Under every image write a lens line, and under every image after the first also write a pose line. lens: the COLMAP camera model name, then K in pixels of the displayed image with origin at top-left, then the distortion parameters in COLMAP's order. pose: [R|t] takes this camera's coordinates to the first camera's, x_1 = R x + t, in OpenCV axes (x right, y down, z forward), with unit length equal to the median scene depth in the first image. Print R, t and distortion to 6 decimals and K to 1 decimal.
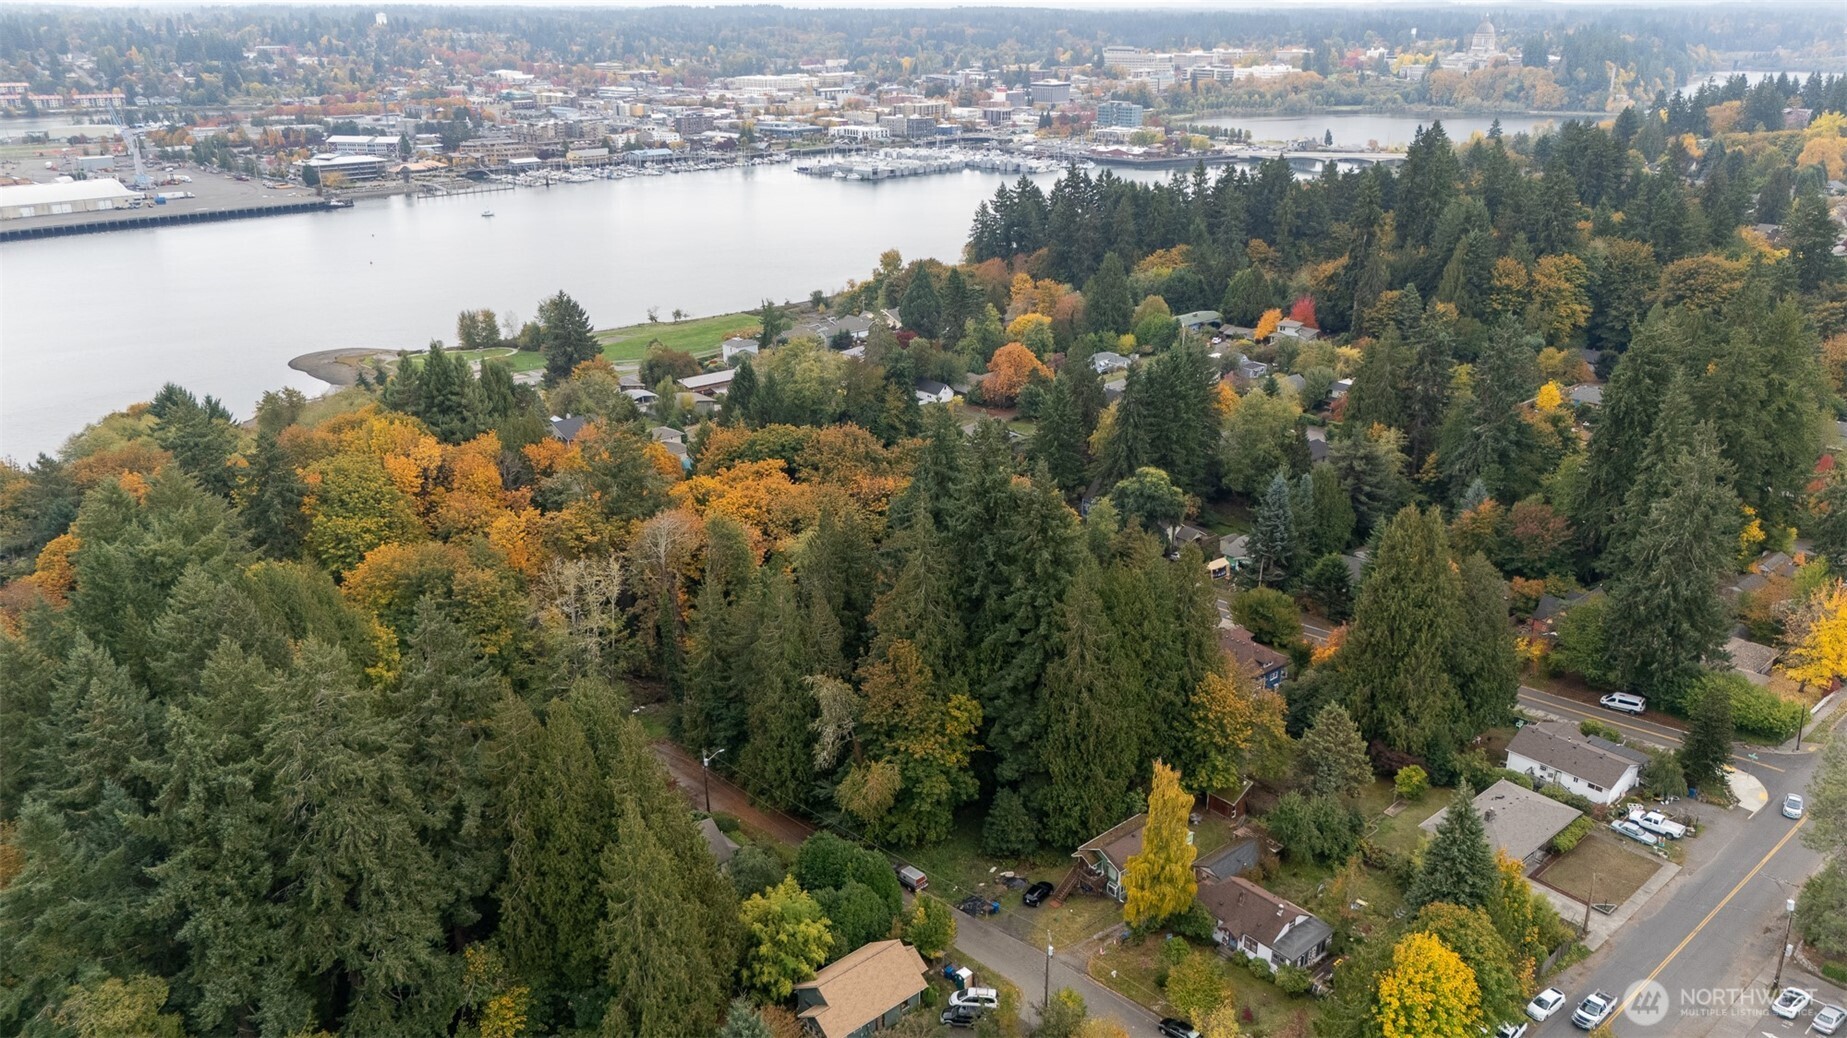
lens RADIAL K [[1301.7, 0, 923.5], [0, 1301.7, 519.0], [0, 0, 1]] dist [0.031721, -0.032130]
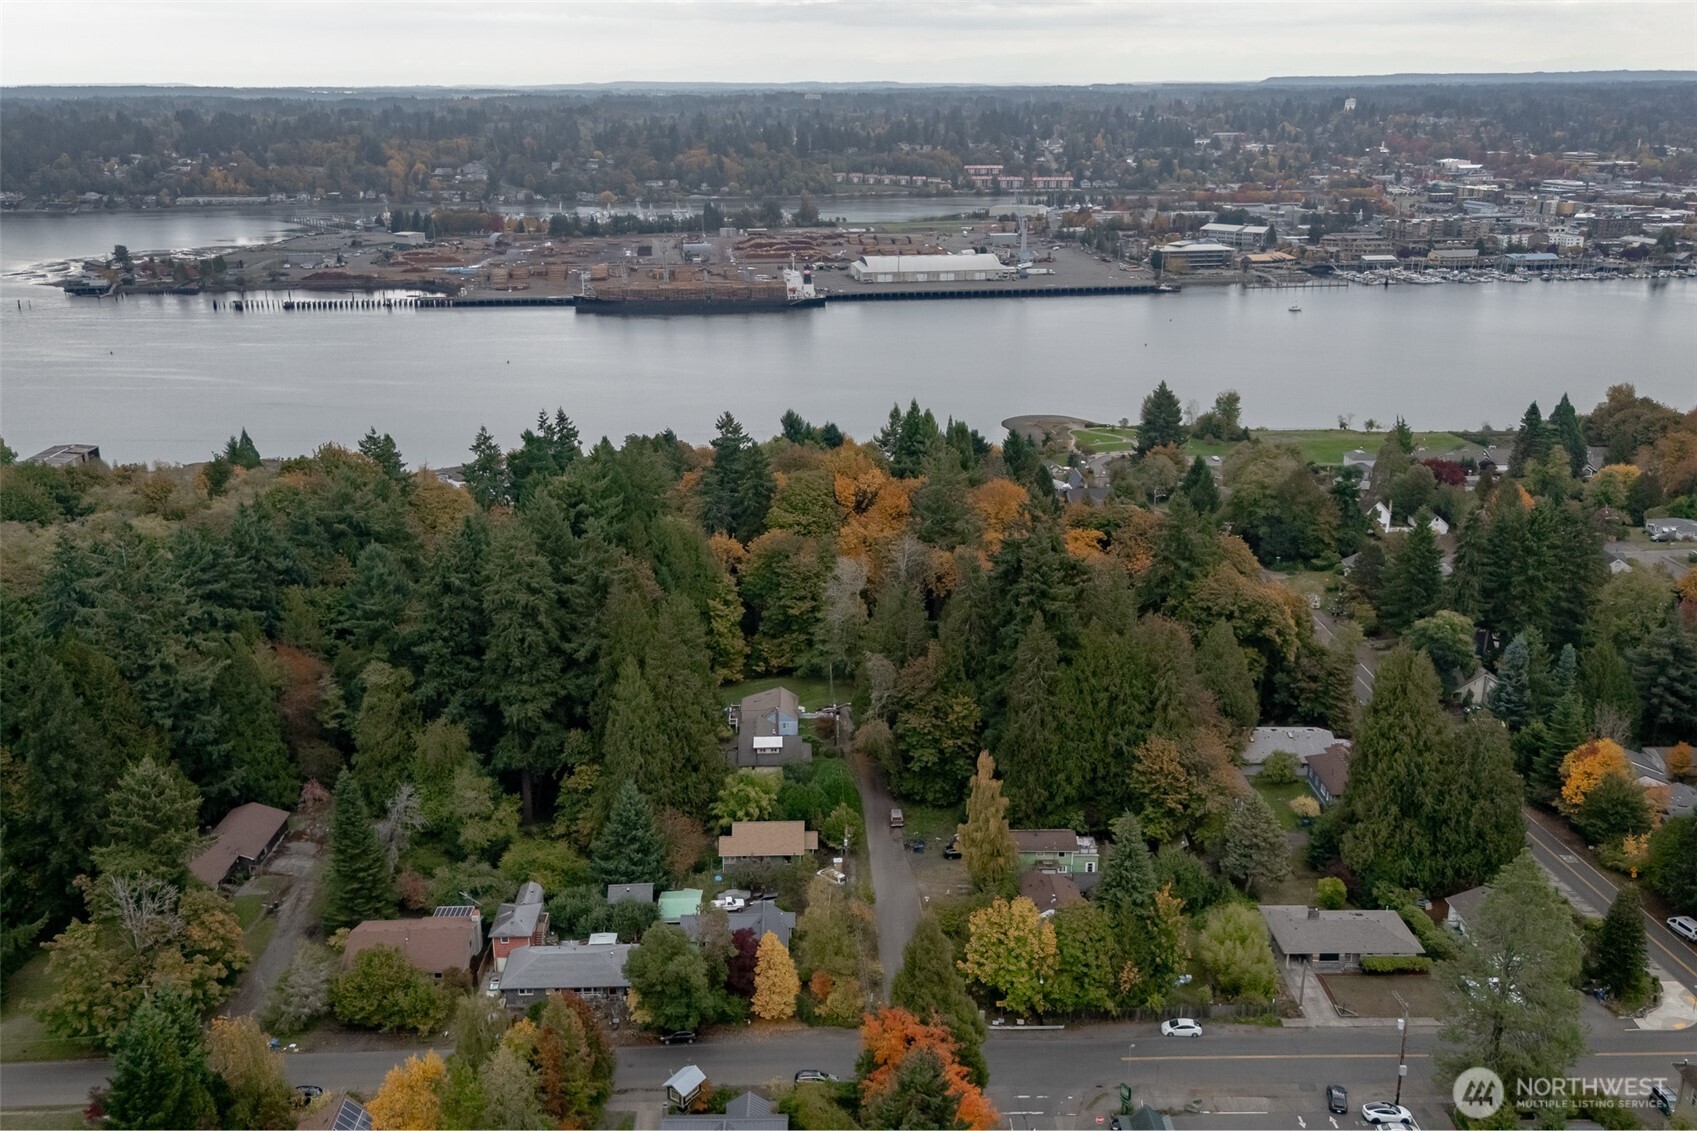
lens RADIAL K [[1381.2, 0, 848.5], [0, 1381.2, 565.5], [0, 0, 1]] dist [0.006004, -0.019532]
pose [[0.774832, 0.192200, -0.602242, 0.421441], [-0.218506, 0.975370, 0.030156, -0.003840], [0.593204, 0.108228, 0.797744, -0.102681]]
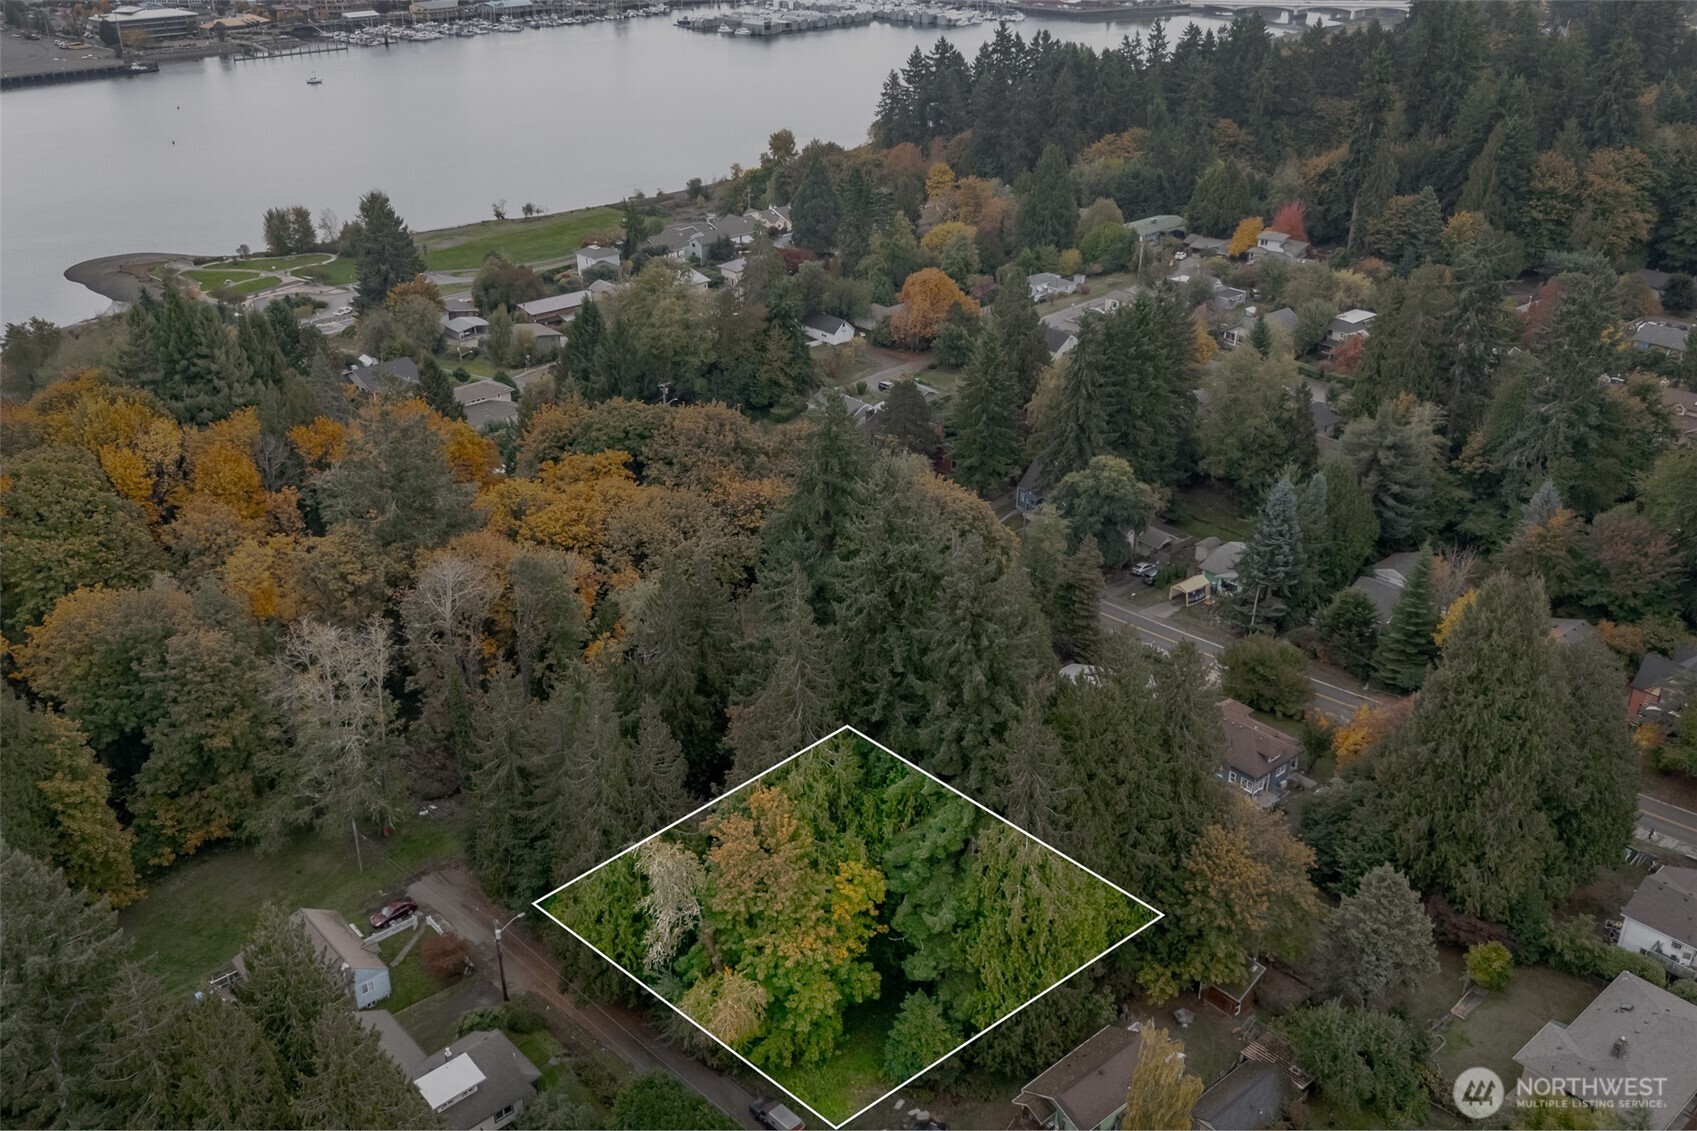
lens RADIAL K [[1449.2, 0, 817.3], [0, 1449.2, 563.6], [0, 0, 1]] dist [0.013724, 0.011068]
pose [[0.999977, -0.001821, -0.006521, 0.008314], [0.002442, 0.995334, 0.096458, -0.056555], [0.006315, -0.096471, 0.995316, 0.140204]]
